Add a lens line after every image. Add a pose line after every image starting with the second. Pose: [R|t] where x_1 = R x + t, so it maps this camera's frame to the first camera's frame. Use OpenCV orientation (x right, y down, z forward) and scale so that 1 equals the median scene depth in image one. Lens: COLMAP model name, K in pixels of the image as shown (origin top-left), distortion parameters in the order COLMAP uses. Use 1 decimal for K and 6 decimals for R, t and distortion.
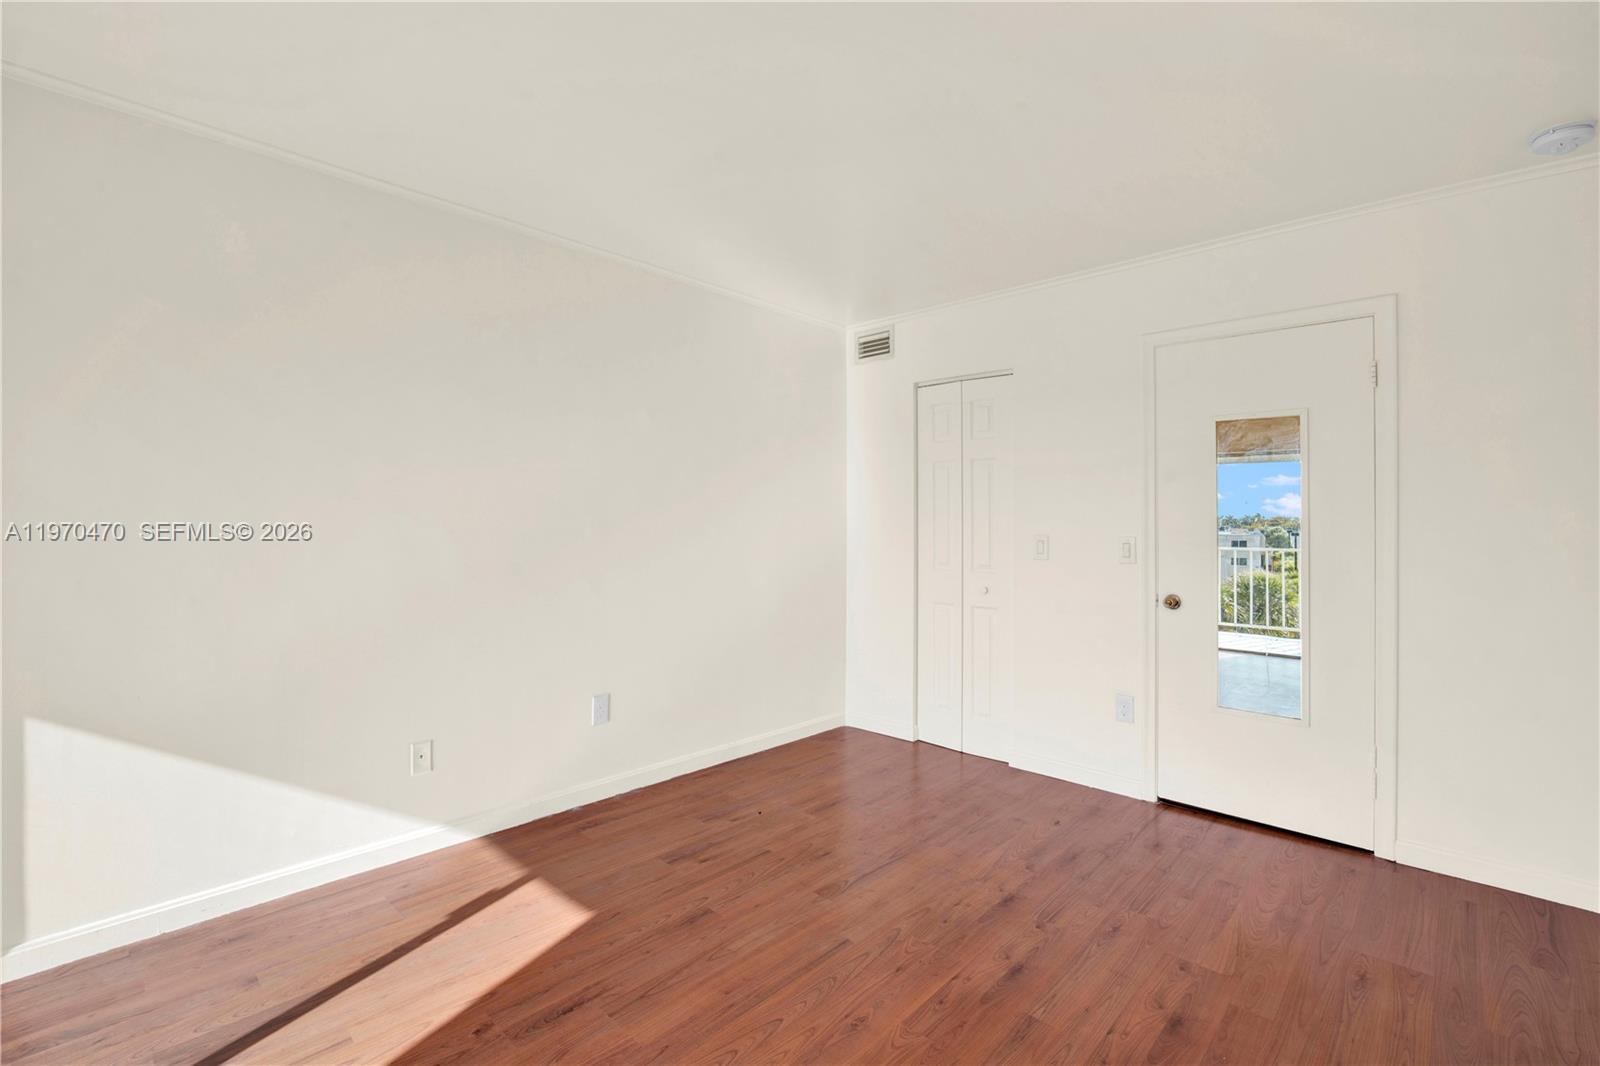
lens RADIAL K [[718.9, 0, 802.4], [0, 718.9, 513.8], [0, 0, 1]] dist [-0.015090, 0.000050]
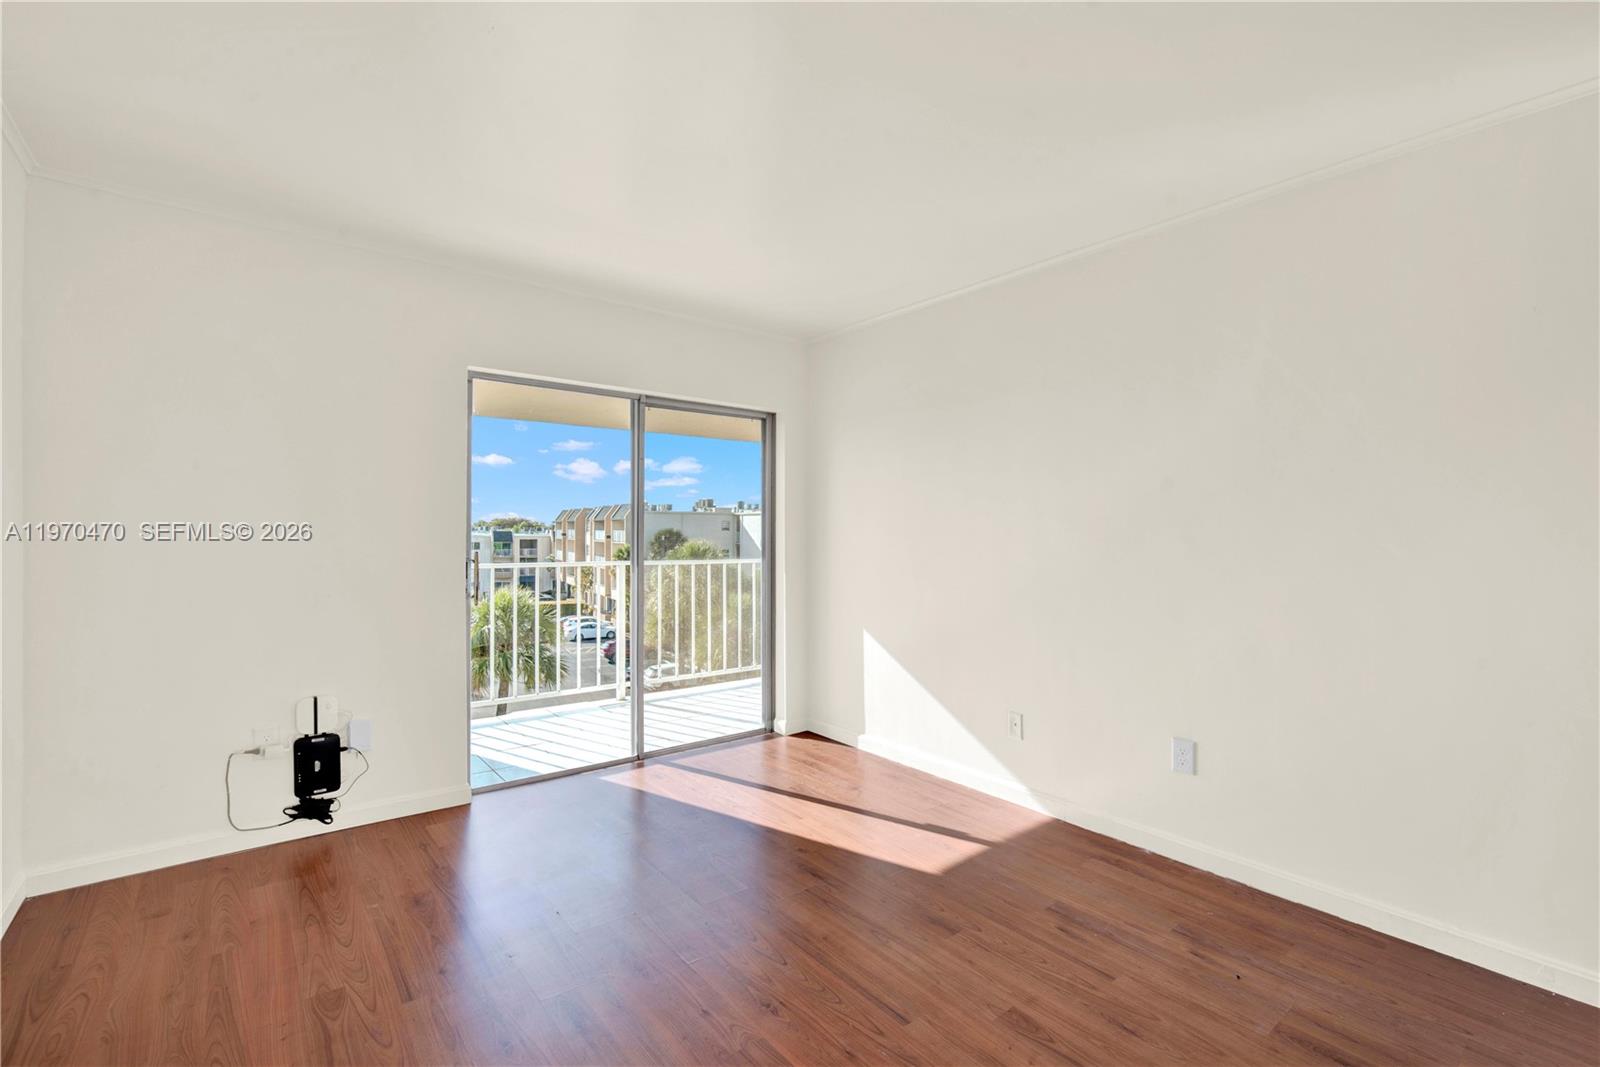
lens RADIAL K [[718.9, 0, 802.4], [0, 718.9, 514.3], [0, 0, 1]] dist [-0.015090, 0.000050]
pose [[-0.155212, -0.034238, -0.987288, 0.779985], [0.005127, 0.999358, -0.035463, 0.015271], [0.987868, -0.010567, -0.154937, 0.835896]]
